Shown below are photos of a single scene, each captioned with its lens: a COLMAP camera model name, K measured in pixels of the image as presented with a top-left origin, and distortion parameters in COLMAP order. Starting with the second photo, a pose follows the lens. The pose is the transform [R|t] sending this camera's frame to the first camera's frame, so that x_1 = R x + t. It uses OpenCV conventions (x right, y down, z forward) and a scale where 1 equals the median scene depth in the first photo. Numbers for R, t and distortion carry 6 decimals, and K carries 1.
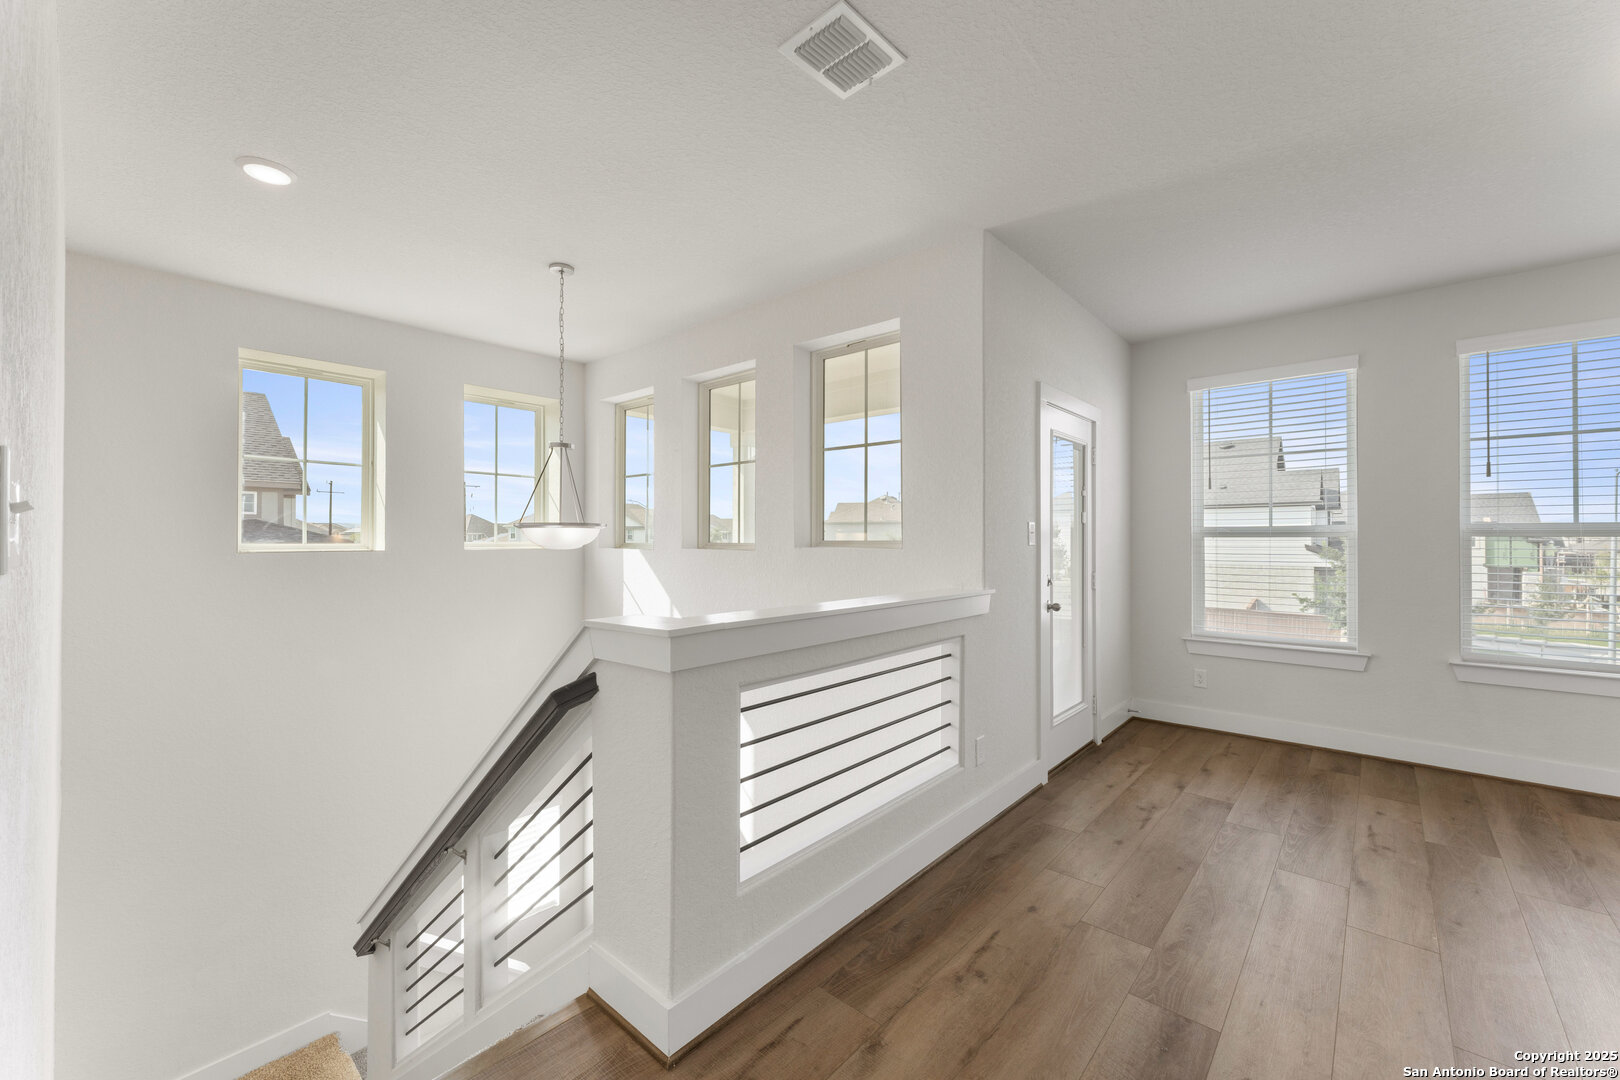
lens RADIAL K [[652.8, 0, 805.3], [0, 652.8, 540.9], [0, 0, 1]] dist [0.003663, 0.000587]
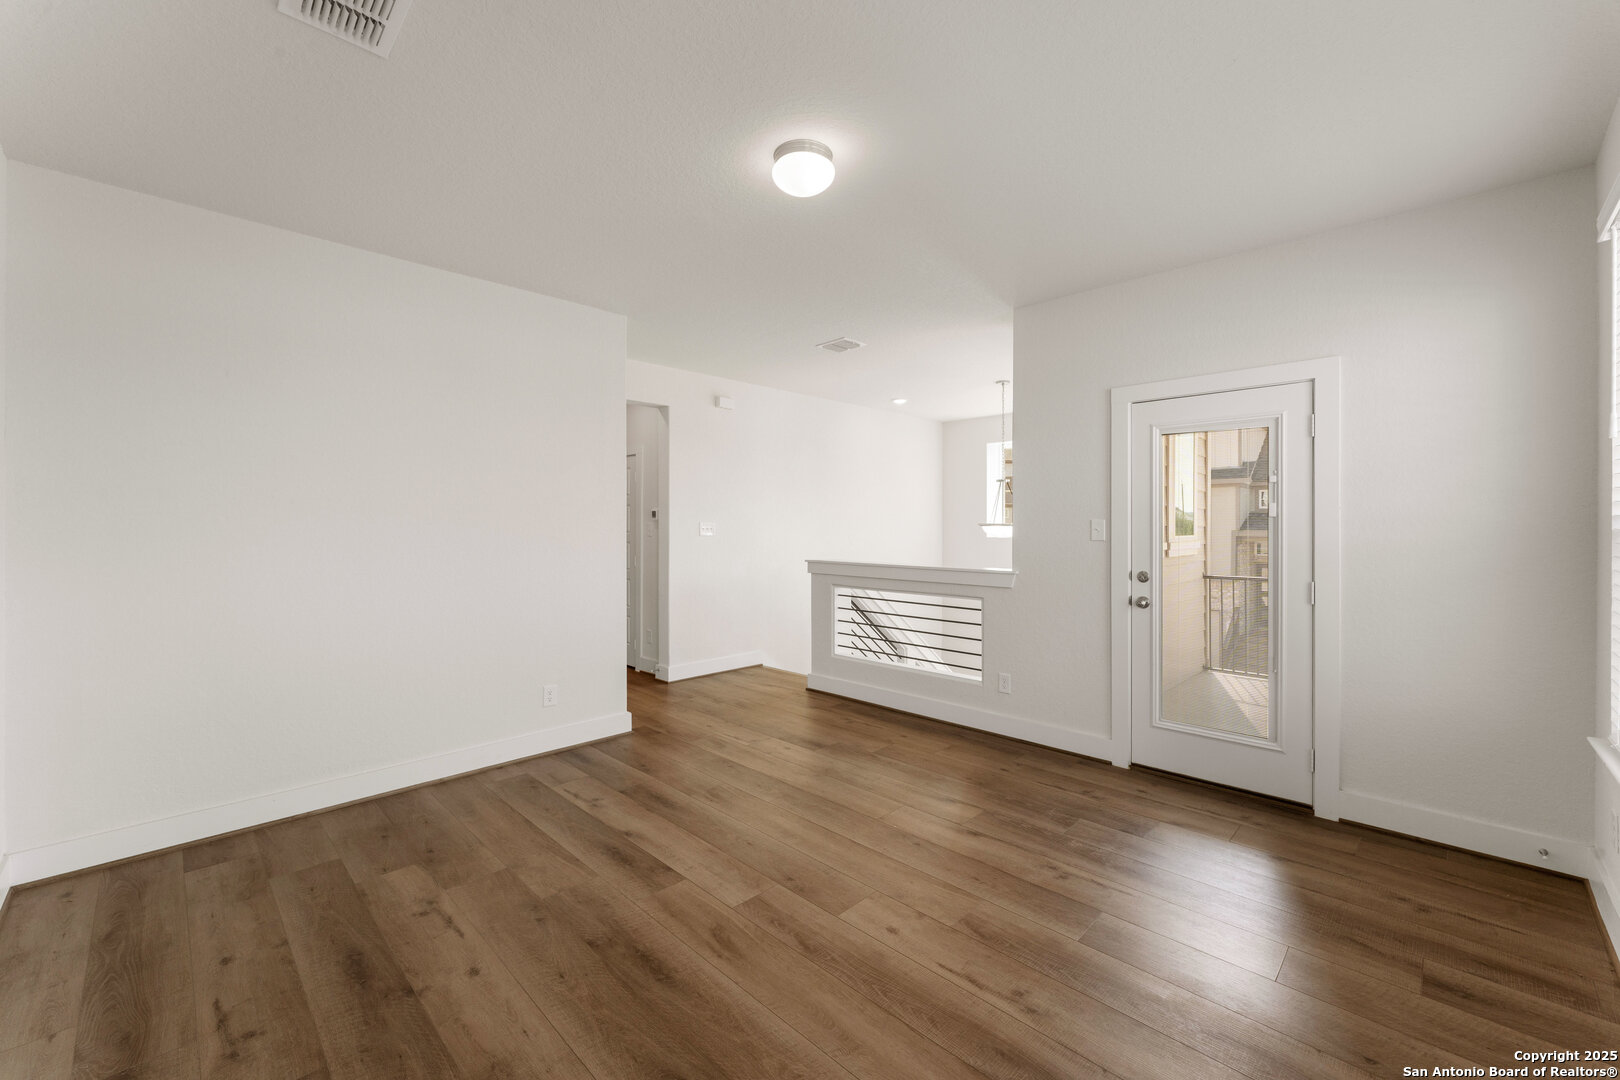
lens RADIAL K [[647.3, 0, 807.7], [0, 647.3, 542.6], [0, 0, 1]] dist [0.002942, 0.000451]
pose [[-0.056391, 0.023594, -0.998130, 1.428234], [-0.005361, 0.999699, 0.023934, -0.013409], [0.998394, 0.006700, -0.056248, 0.550296]]
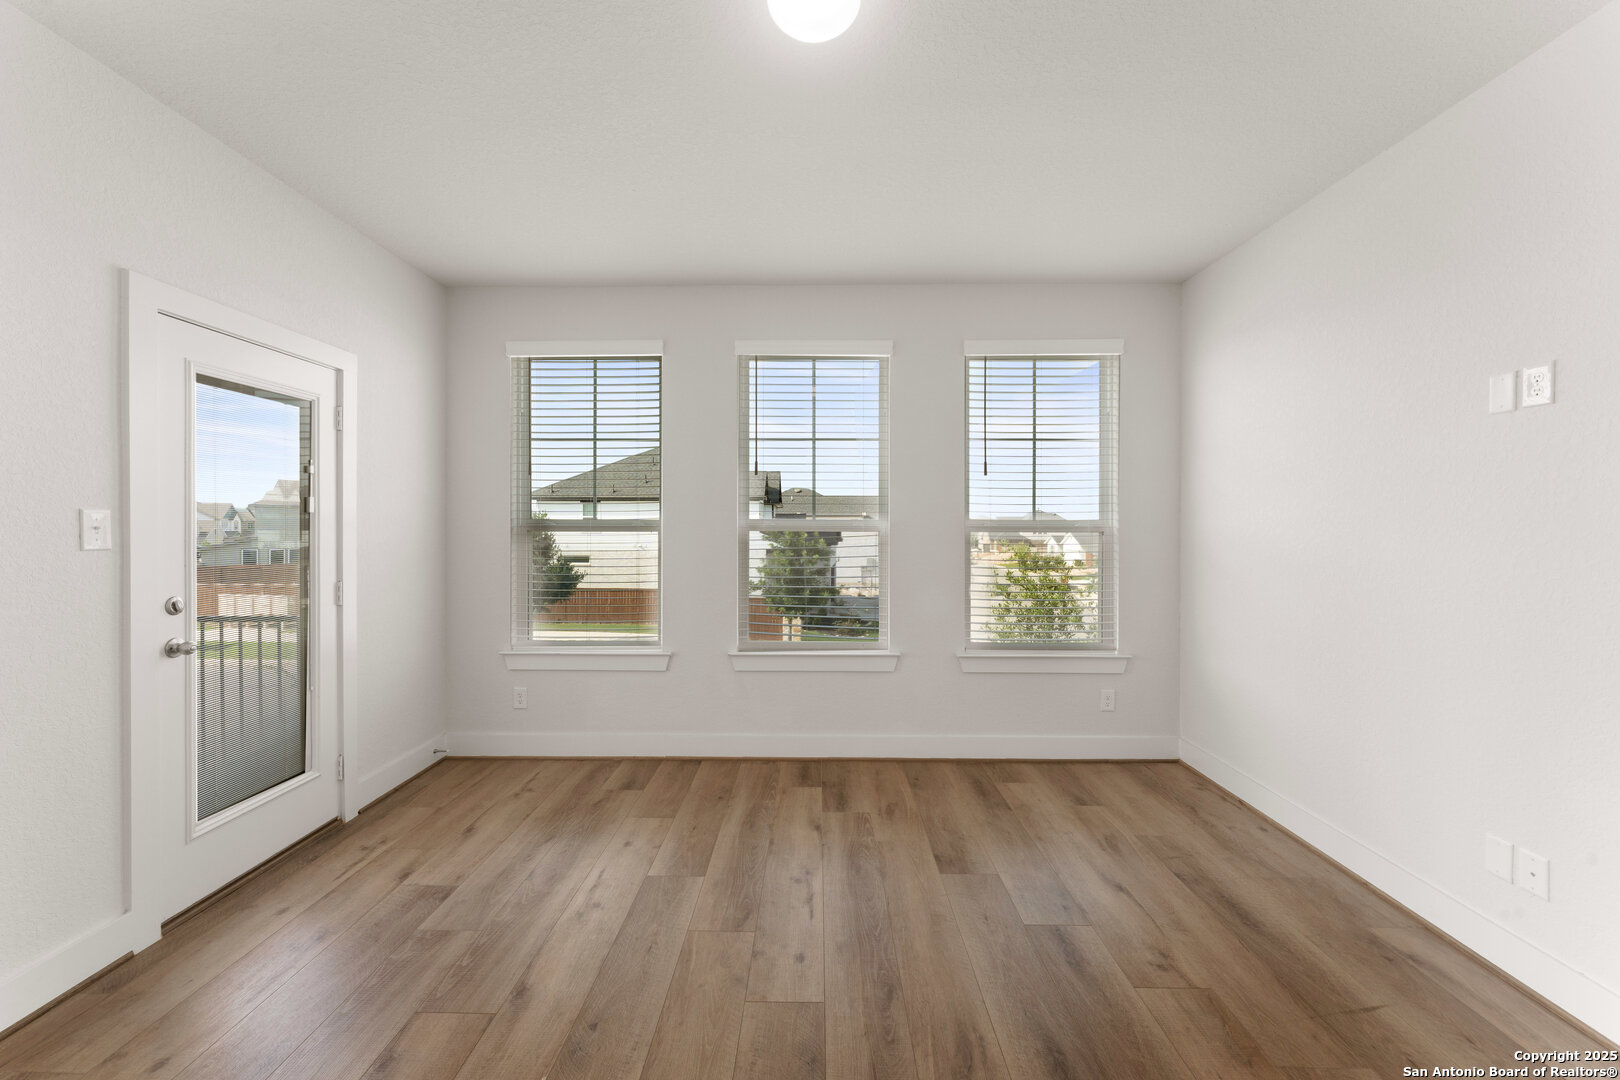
lens RADIAL K [[658.6, 0, 802.5], [0, 658.6, 527.5], [0, 0, 1]] dist [0.010992, 0.000318]
pose [[0.761141, 0.002349, 0.648583, 0.422832], [-0.000968, 0.999996, -0.002485, -0.011435], [-0.648586, 0.001263, 0.761140, 0.143692]]
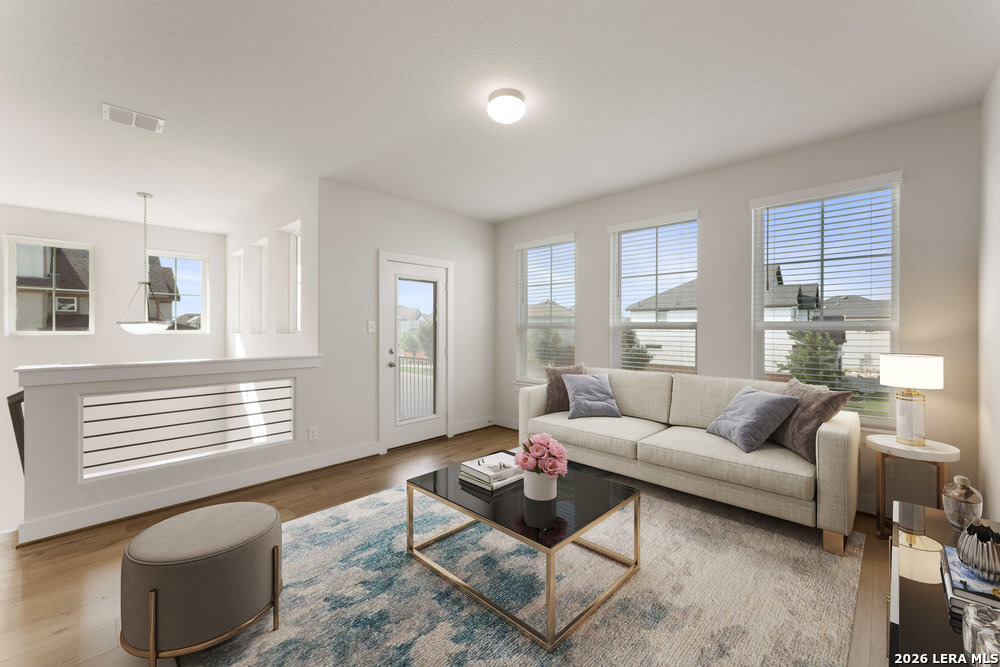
lens RADIAL K [[398.4, 0, 495.6], [0, 398.4, 334.4], [0, 0, 1]] dist [0.000721, 0.000277]
pose [[0.998761, 0.002126, -0.049711, 0.761185], [-0.001364, 0.999881, 0.015353, -0.008593], [0.049738, -0.015267, 0.998646, -0.180002]]
